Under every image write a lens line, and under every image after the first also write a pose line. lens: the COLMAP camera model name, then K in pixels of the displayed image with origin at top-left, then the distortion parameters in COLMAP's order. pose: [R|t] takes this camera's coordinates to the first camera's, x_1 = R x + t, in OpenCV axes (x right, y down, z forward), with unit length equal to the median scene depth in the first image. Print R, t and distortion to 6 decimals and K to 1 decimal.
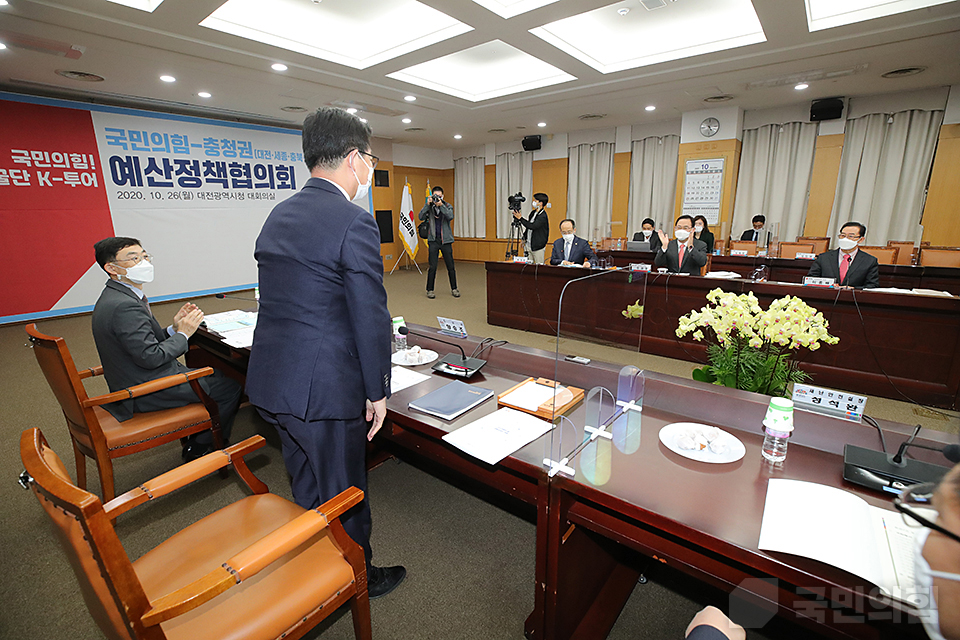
lens RADIAL K [[441.2, 0, 479.2], [0, 441.2, 313.2], [0, 0, 1]] dist [-0.035832, 0.010892]
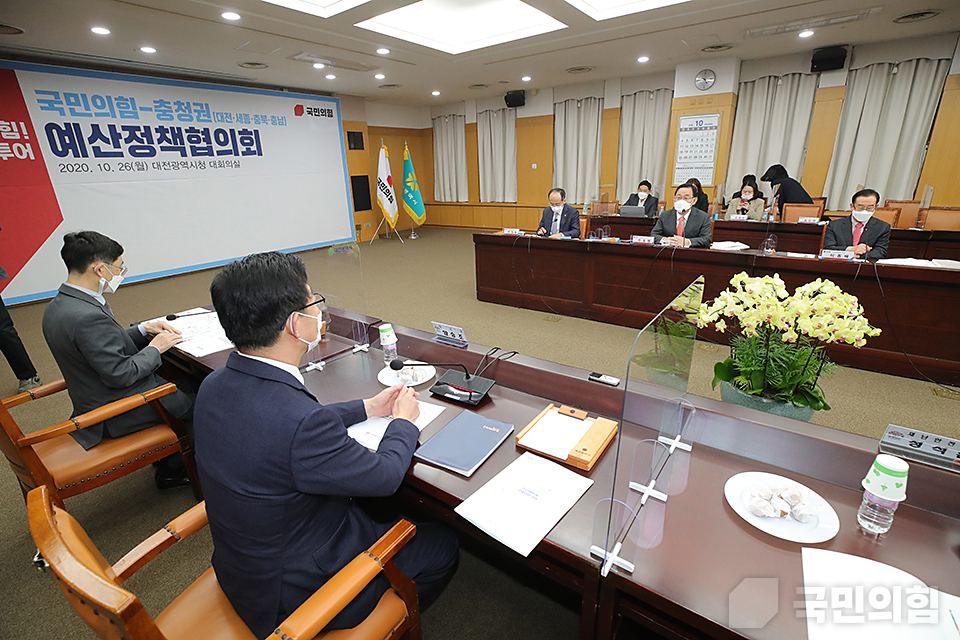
lens RADIAL K [[441.2, 0, 479.5], [0, 441.2, 313.3], [0, 0, 1]] dist [-0.035832, 0.010892]
pose [[0.998726, -0.032761, 0.038392, -0.011741], [0.029230, 0.995588, 0.089159, -0.027214], [-0.041143, -0.087924, 0.995277, 0.049691]]
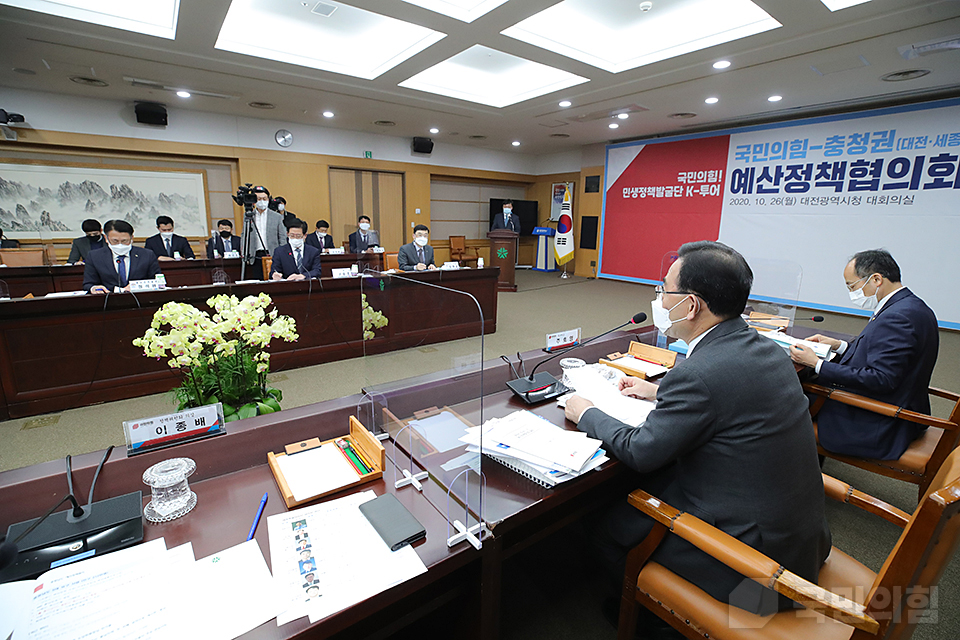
lens RADIAL K [[441.2, 0, 475.2], [0, 441.2, 314.2], [0, 0, 1]] dist [-0.035832, 0.010892]
pose [[-0.260504, 0.219455, -0.940201, 0.533731], [-0.230233, 0.931609, 0.281241, -0.155957], [0.937619, 0.289730, -0.192162, 0.641156]]
